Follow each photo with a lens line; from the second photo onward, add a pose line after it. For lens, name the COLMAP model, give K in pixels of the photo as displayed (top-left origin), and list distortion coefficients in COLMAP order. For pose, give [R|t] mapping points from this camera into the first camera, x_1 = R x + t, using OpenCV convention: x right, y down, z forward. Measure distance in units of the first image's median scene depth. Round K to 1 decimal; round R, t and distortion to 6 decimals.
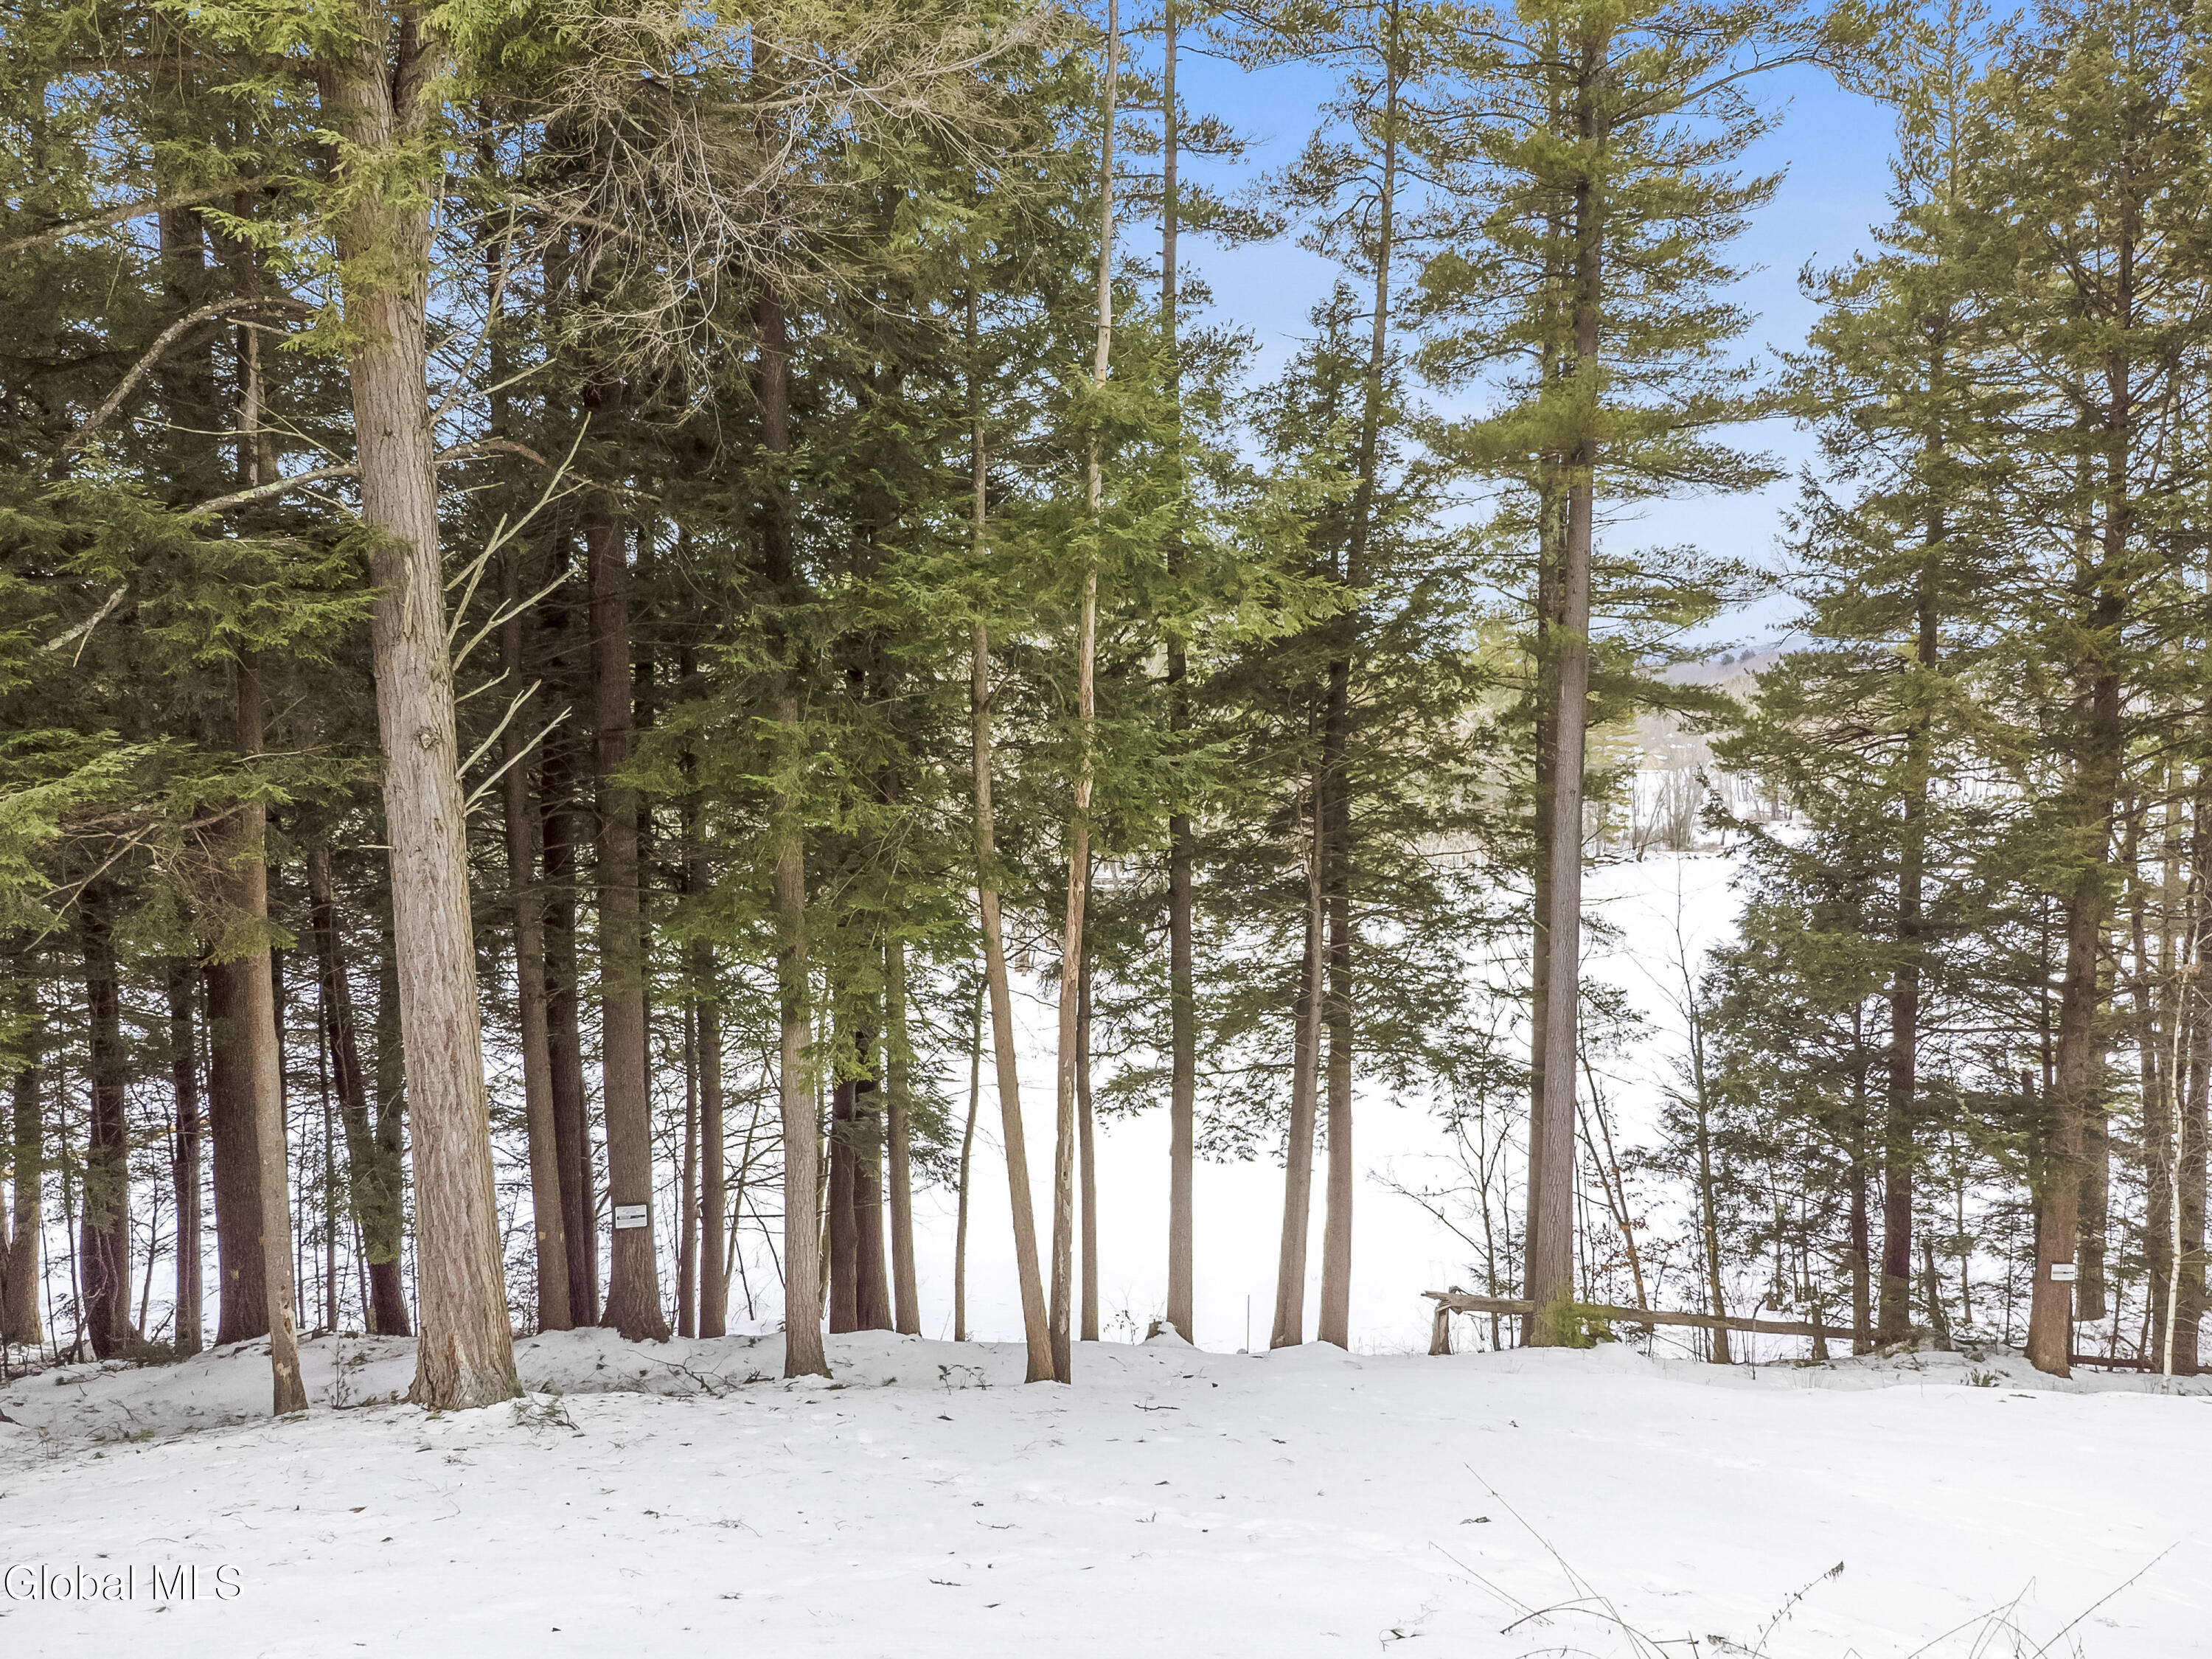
lens RADIAL K [[1650.8, 0, 1107.4], [0, 1650.8, 926.0], [0, 0, 1]] dist [-0.003416, -0.003597]
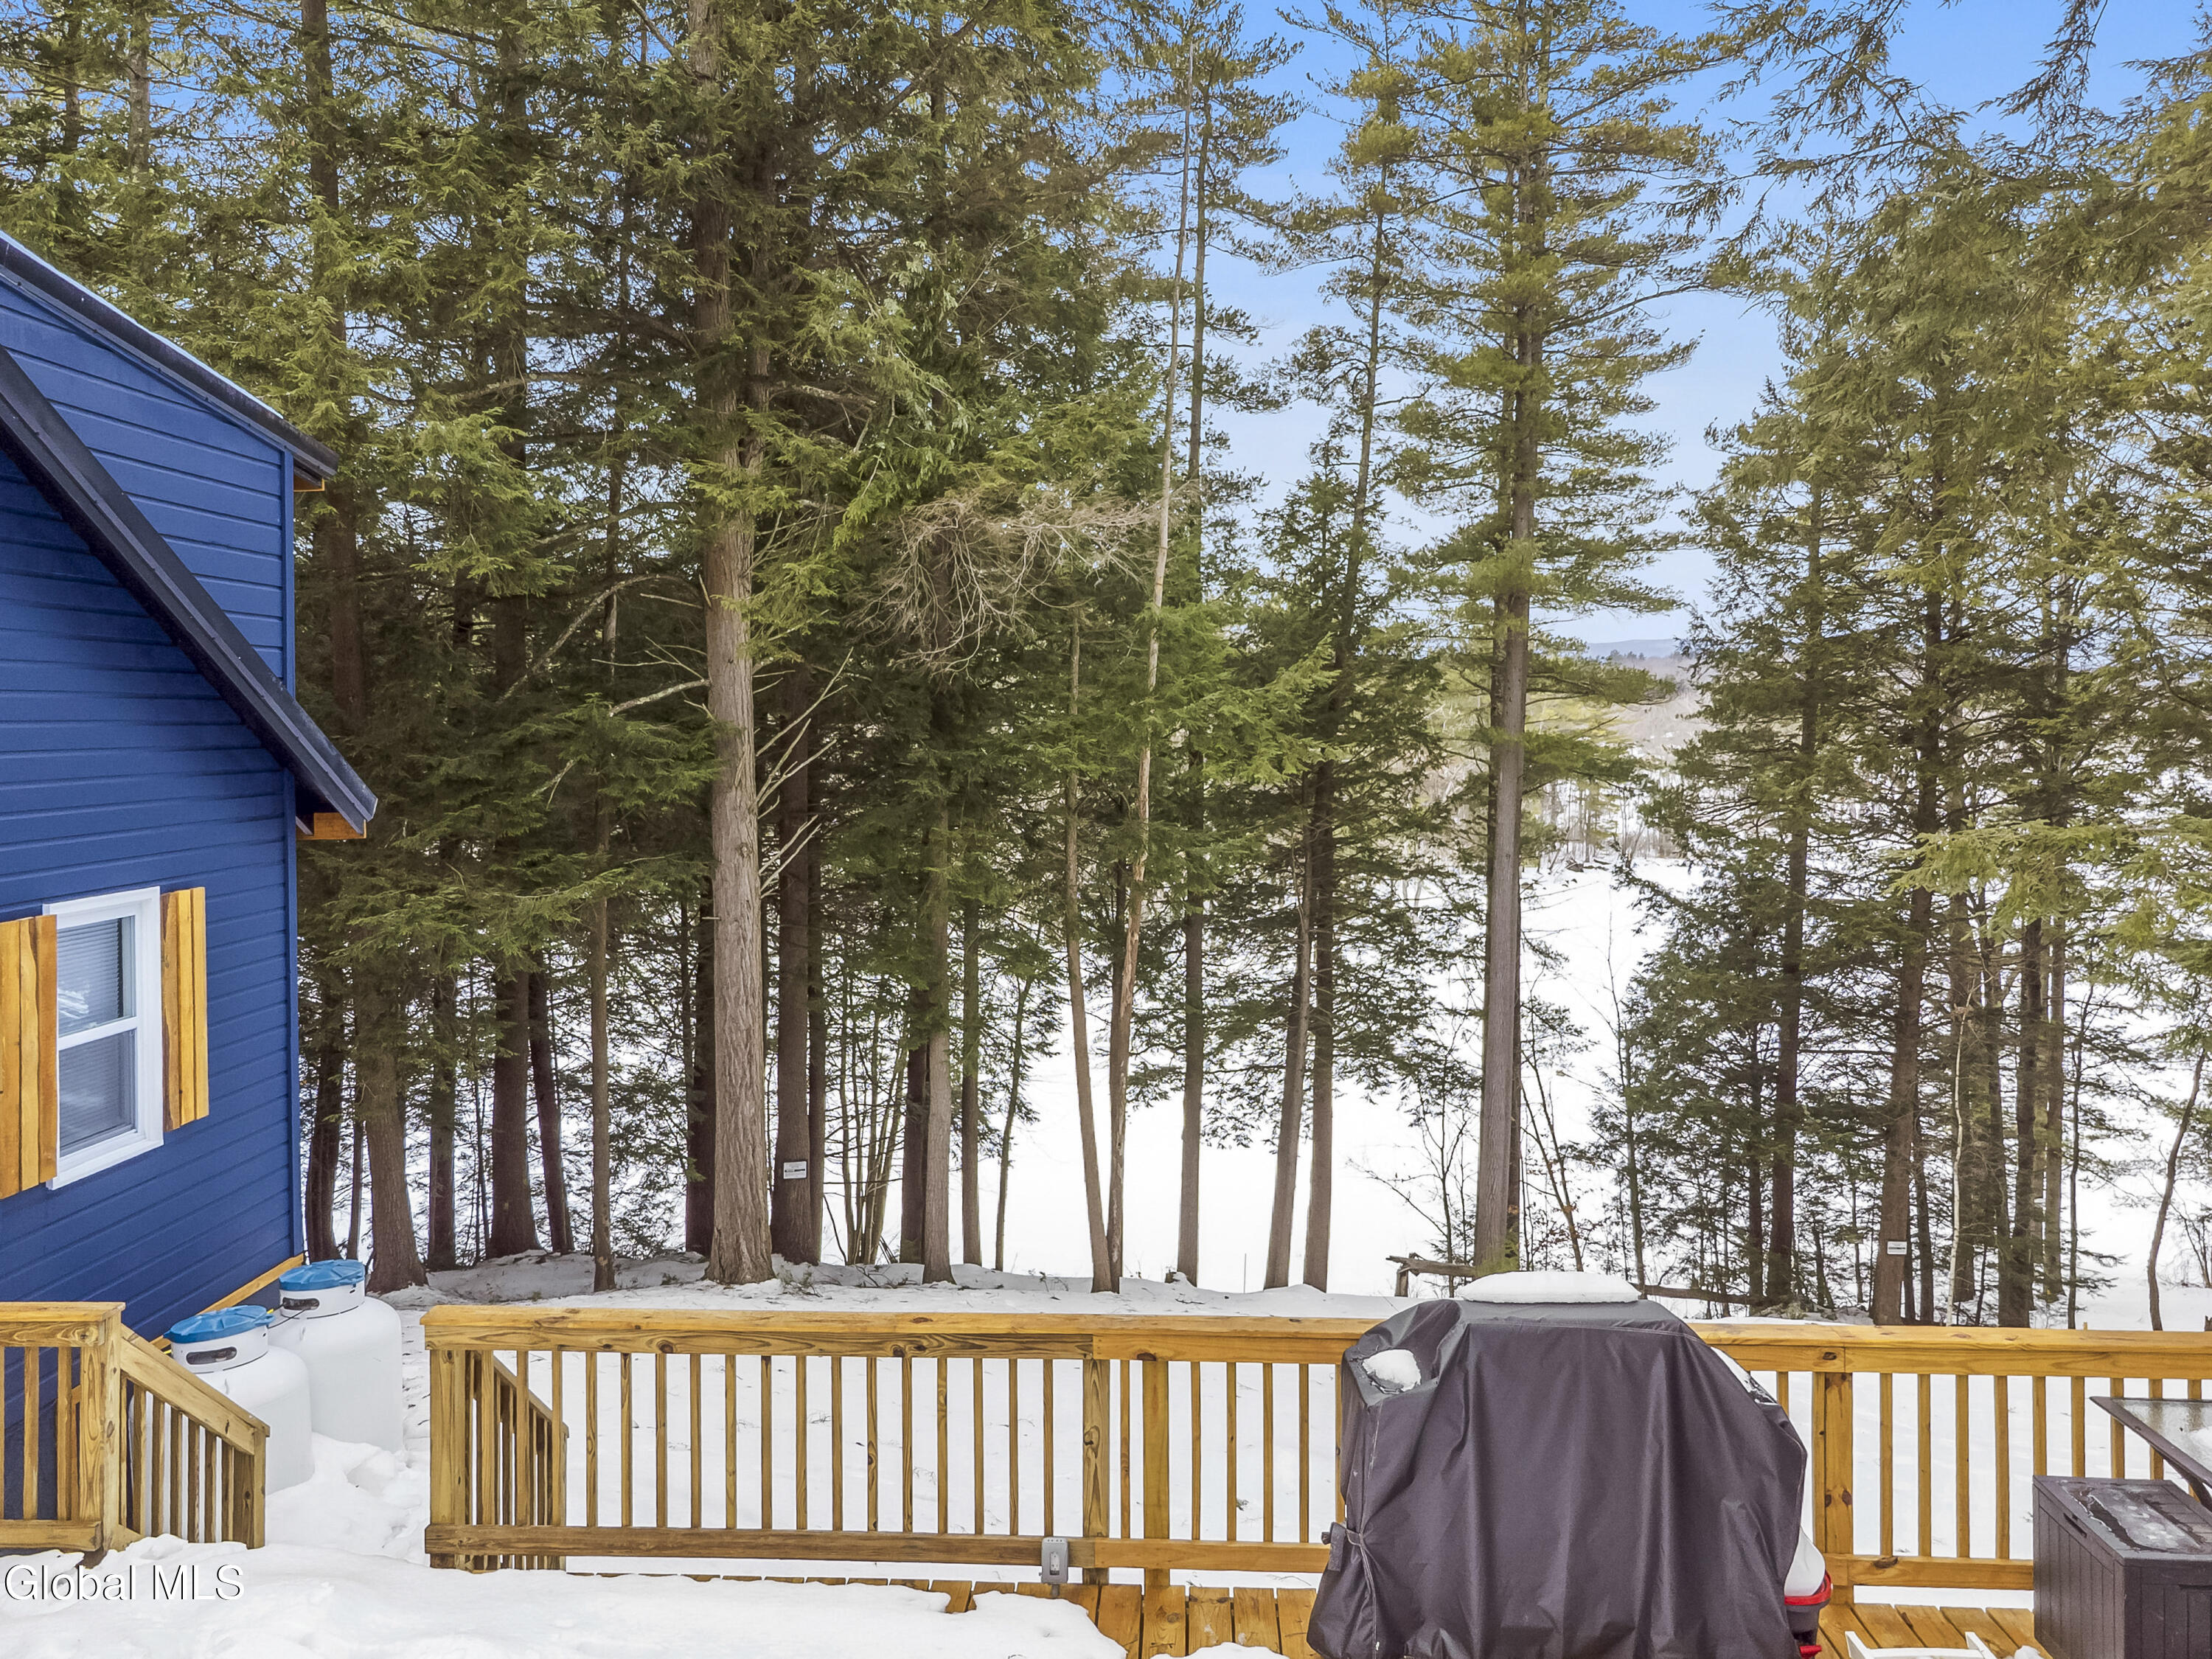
lens RADIAL K [[1667.8, 0, 1106.0], [0, 1667.8, 829.5], [0, 0, 1]] dist [0.003557, -0.004085]
pose [[0.999723, 0.023109, 0.004473, -0.026341], [-0.022840, 0.998339, -0.052888, -0.020783], [-0.005688, 0.052771, 0.998590, -0.218718]]
